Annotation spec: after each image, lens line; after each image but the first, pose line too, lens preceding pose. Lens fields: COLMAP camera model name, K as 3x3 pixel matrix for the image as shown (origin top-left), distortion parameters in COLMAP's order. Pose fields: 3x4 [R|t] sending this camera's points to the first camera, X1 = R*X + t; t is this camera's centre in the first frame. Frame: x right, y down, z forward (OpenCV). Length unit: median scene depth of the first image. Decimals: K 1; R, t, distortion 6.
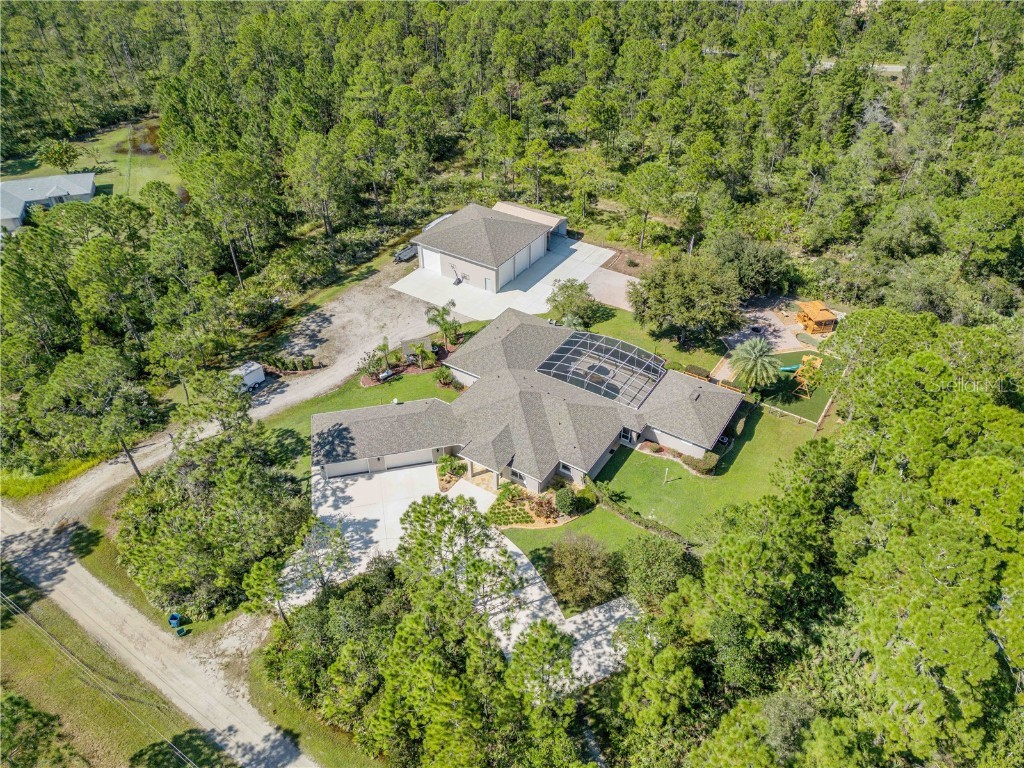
lens RADIAL K [[722.6, 0, 511.5], [0, 722.6, 380.7], [0, 0, 1]] dist [0.053986, -0.039896]
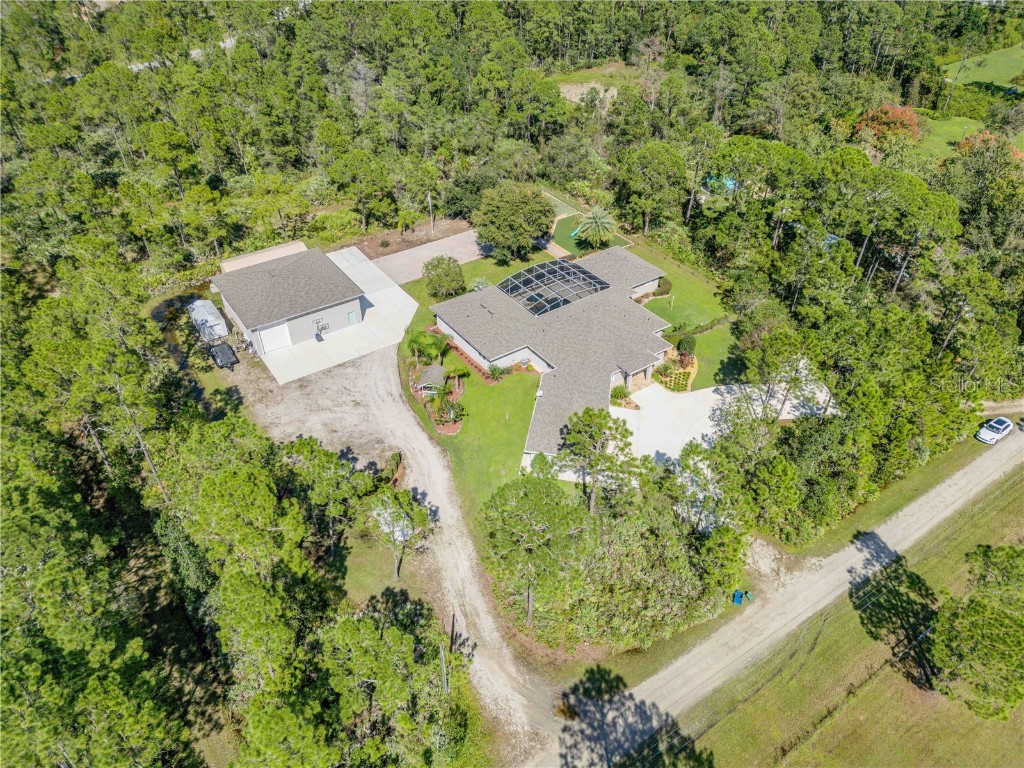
lens RADIAL K [[722.6, 0, 511.4], [0, 722.6, 387.7], [0, 0, 1]] dist [0.053986, -0.039896]
pose [[0.373707, -0.570914, 0.731026, -0.732528], [0.565897, 0.764789, 0.307991, -0.251512], [-0.734917, 0.298587, 0.608886, 0.328446]]
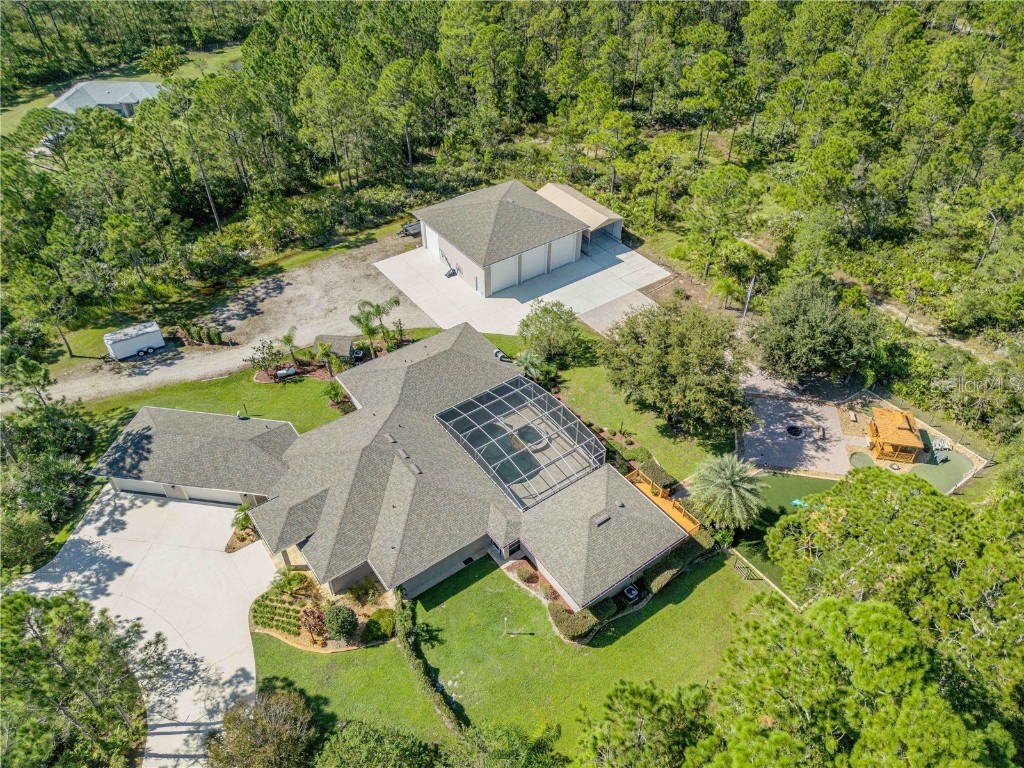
lens RADIAL K [[722.6, 0, 514.1], [0, 722.6, 380.0], [0, 0, 1]] dist [0.053986, -0.039896]
pose [[0.932503, 0.237261, -0.272298, 0.262350], [-0.222814, 0.971297, 0.083279, -0.113151], [0.284241, -0.016987, 0.958602, 0.262486]]
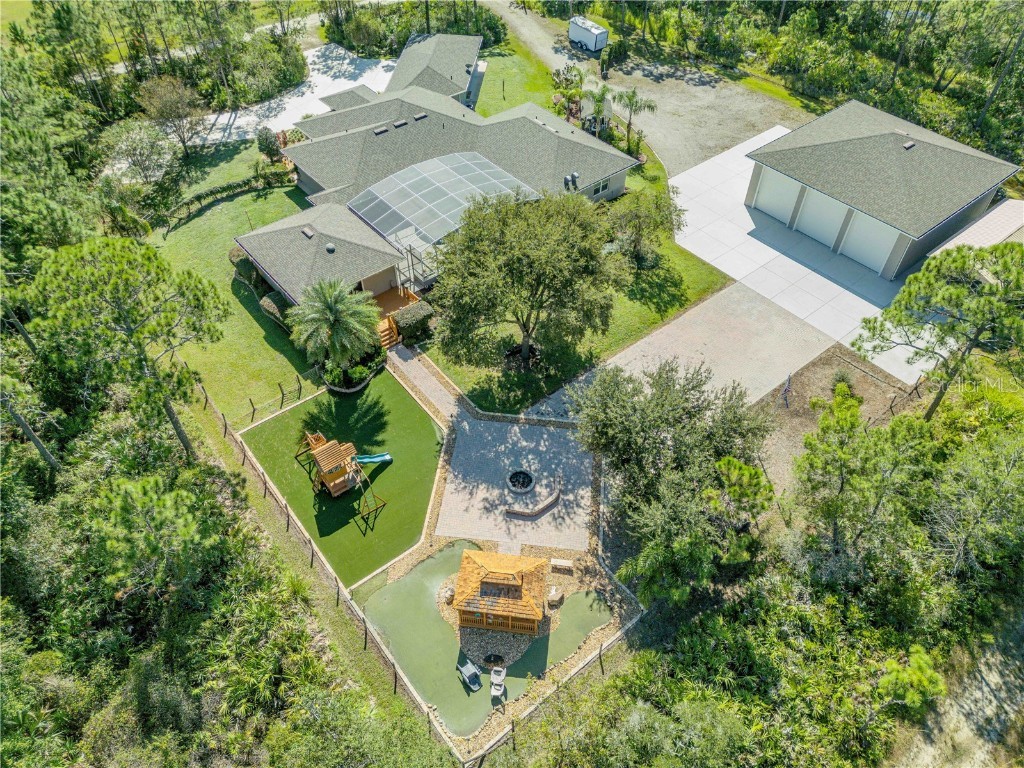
lens RADIAL K [[722.6, 0, 508.4], [0, 722.6, 386.4], [0, 0, 1]] dist [0.053986, -0.039896]
pose [[-0.308699, 0.693977, -0.650463, 0.586436], [-0.579114, 0.405367, 0.707322, -0.403186], [0.754541, 0.595041, 0.276755, 0.821042]]
